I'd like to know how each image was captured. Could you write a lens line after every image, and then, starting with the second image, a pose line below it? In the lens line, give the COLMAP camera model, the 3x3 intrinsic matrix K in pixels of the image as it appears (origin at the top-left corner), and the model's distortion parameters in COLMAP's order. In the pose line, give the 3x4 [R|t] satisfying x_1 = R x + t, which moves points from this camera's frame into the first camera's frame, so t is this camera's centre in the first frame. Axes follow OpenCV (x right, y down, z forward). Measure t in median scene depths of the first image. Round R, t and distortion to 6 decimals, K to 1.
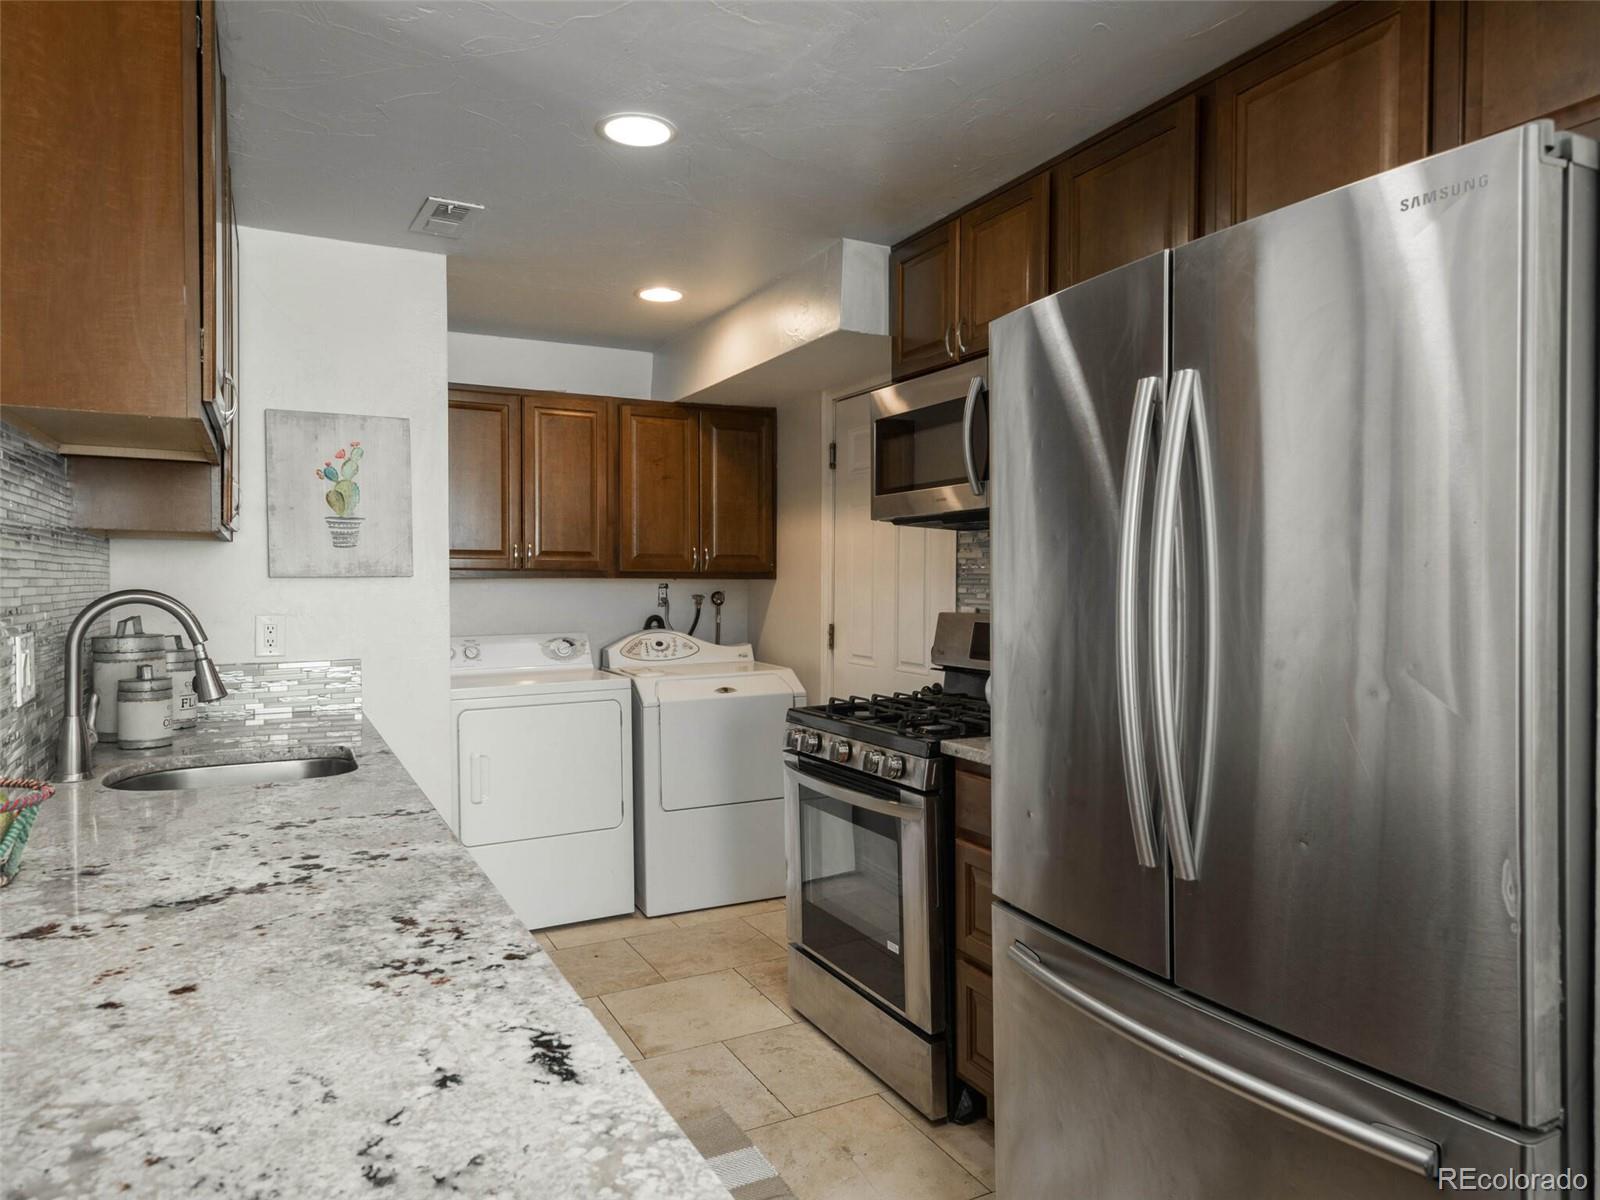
lens RADIAL K [[1031.2, 0, 785.8], [0, 1031.2, 603.4], [0, 0, 1]] dist [0.034533, -0.010717]
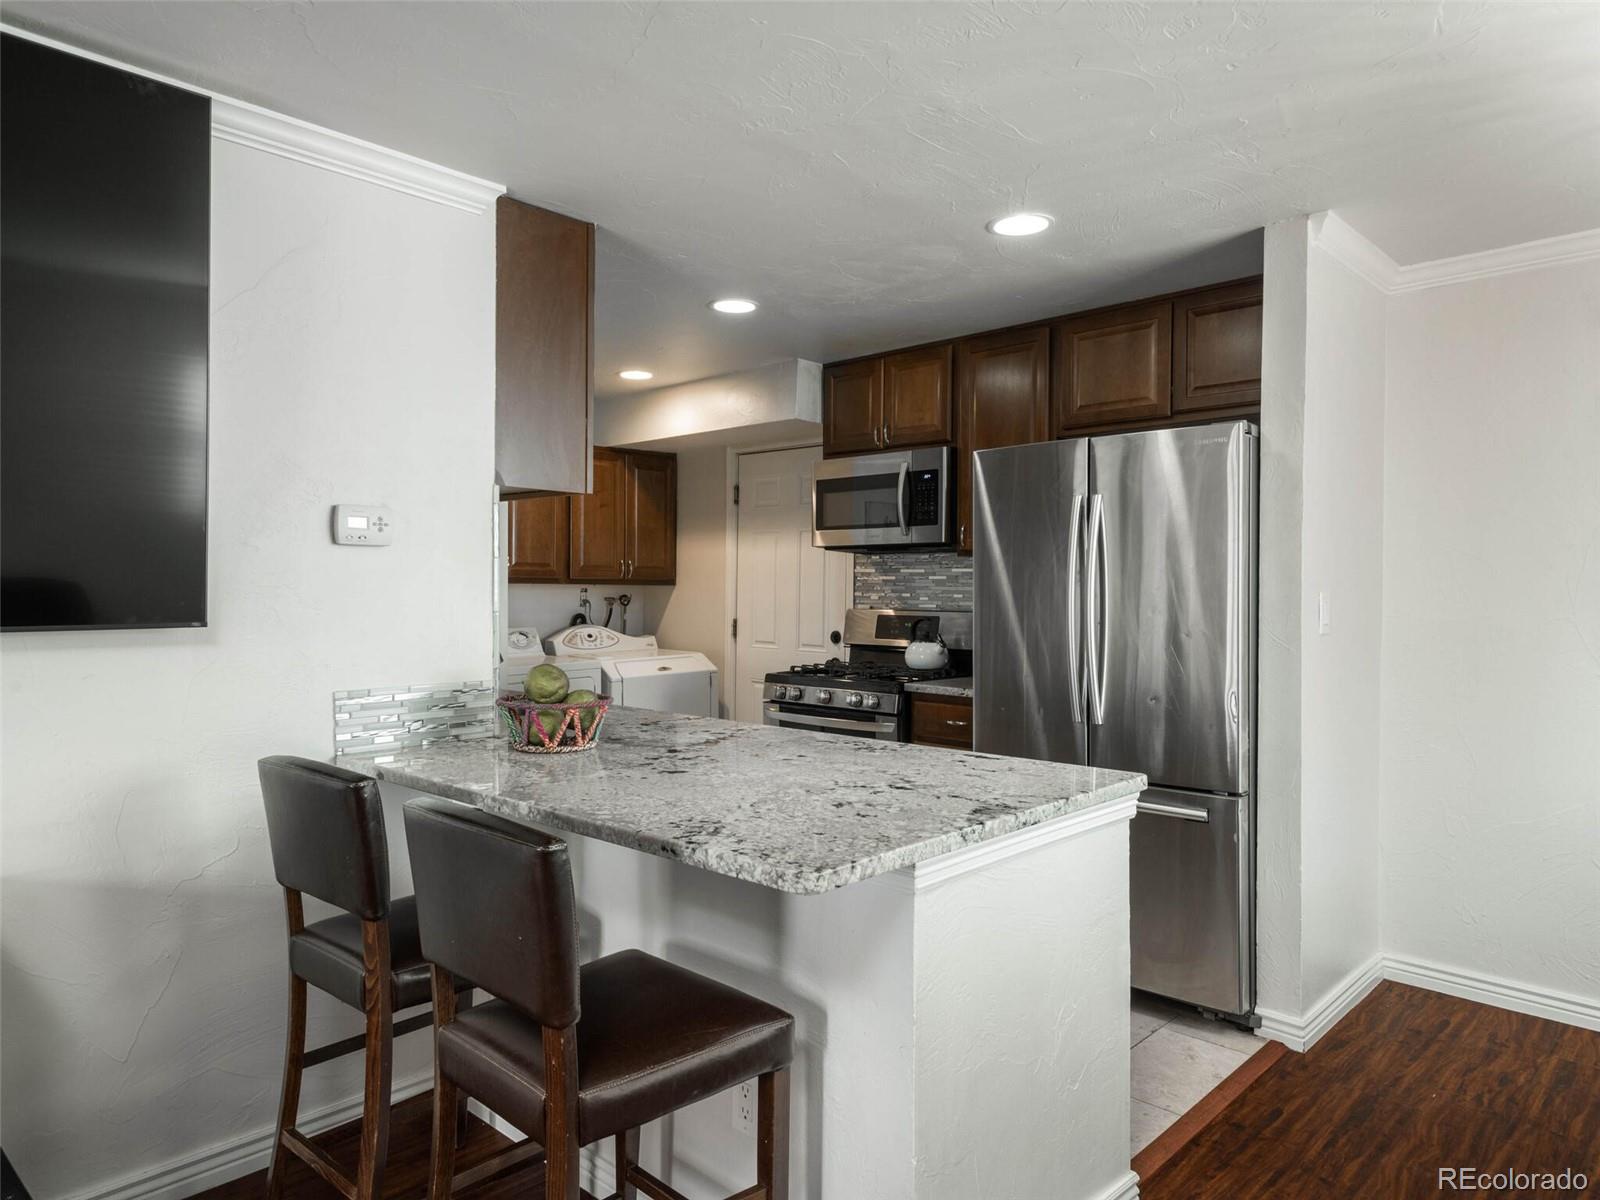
lens RADIAL K [[1031.2, 0, 789.1], [0, 1031.2, 602.2], [0, 0, 1]] dist [0.034533, -0.010717]
pose [[0.945631, 0.000999, 0.325240, -0.466021], [0.001226, 0.999977, -0.006637, 0.010237], [-0.325239, 0.006675, 0.945608, -0.425901]]
